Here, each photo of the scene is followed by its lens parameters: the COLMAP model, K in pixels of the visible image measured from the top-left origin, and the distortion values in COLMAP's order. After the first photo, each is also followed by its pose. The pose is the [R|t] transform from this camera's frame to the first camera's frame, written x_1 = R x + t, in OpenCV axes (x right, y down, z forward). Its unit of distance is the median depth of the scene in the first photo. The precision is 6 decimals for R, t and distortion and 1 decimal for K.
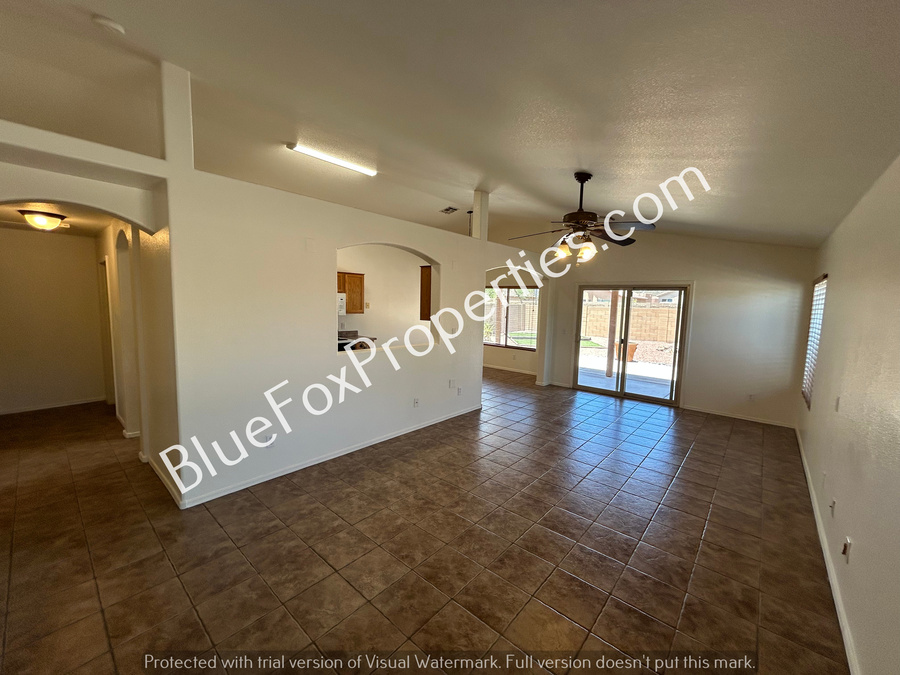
lens RADIAL K [[367.0, 0, 450.0], [0, 367.0, 337.5], [0, 0, 1]] dist [-0.003040, -0.000592]
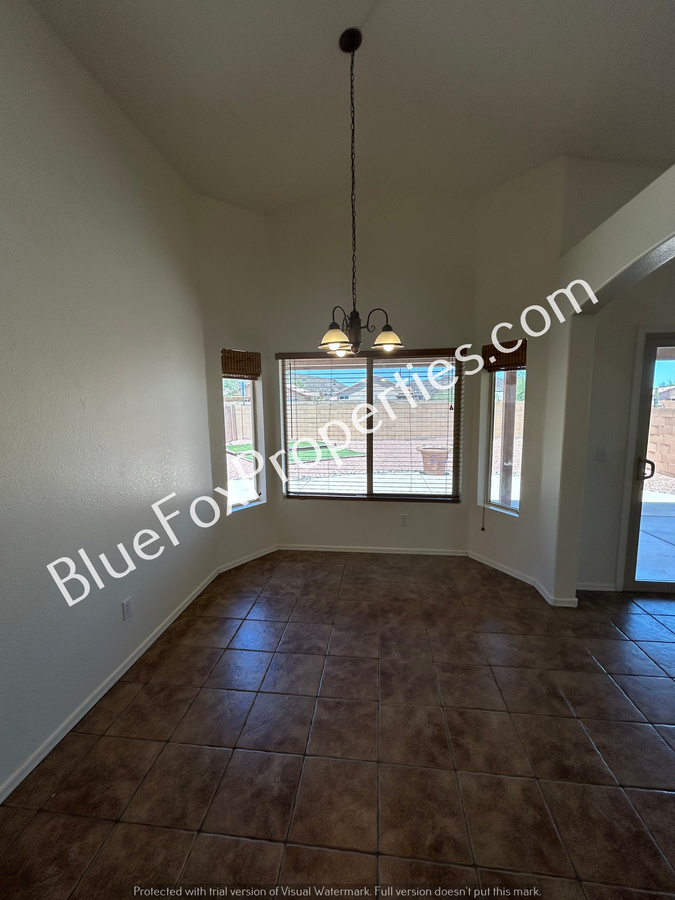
lens RADIAL K [[367.0, 0, 337.5], [0, 367.0, 450.0], [0, 0, 1]] dist [-0.003040, -0.000592]
pose [[0.829965, -0.105213, 0.547803, -0.221981], [0.092197, 0.994418, 0.051306, -0.110674], [-0.550144, 0.007924, 0.835033, 1.349897]]
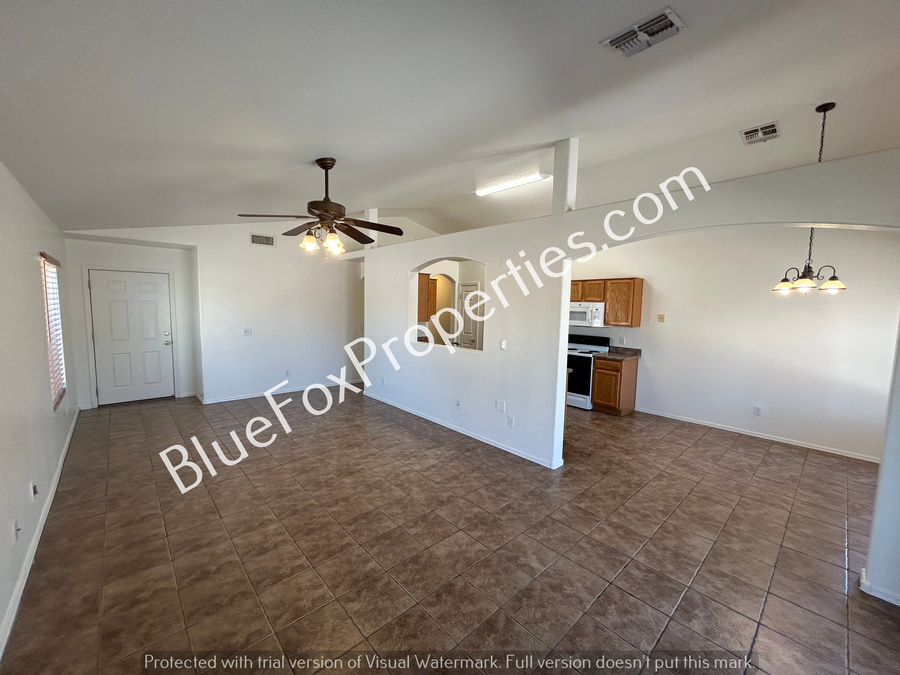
lens RADIAL K [[367.0, 0, 450.0], [0, 367.0, 337.5], [0, 0, 1]] dist [-0.003040, -0.000592]
pose [[-0.121317, 0.063430, -0.990585, 0.947755], [-0.124268, 0.989134, 0.078556, -0.088890], [0.984804, 0.132628, -0.112117, 1.105973]]
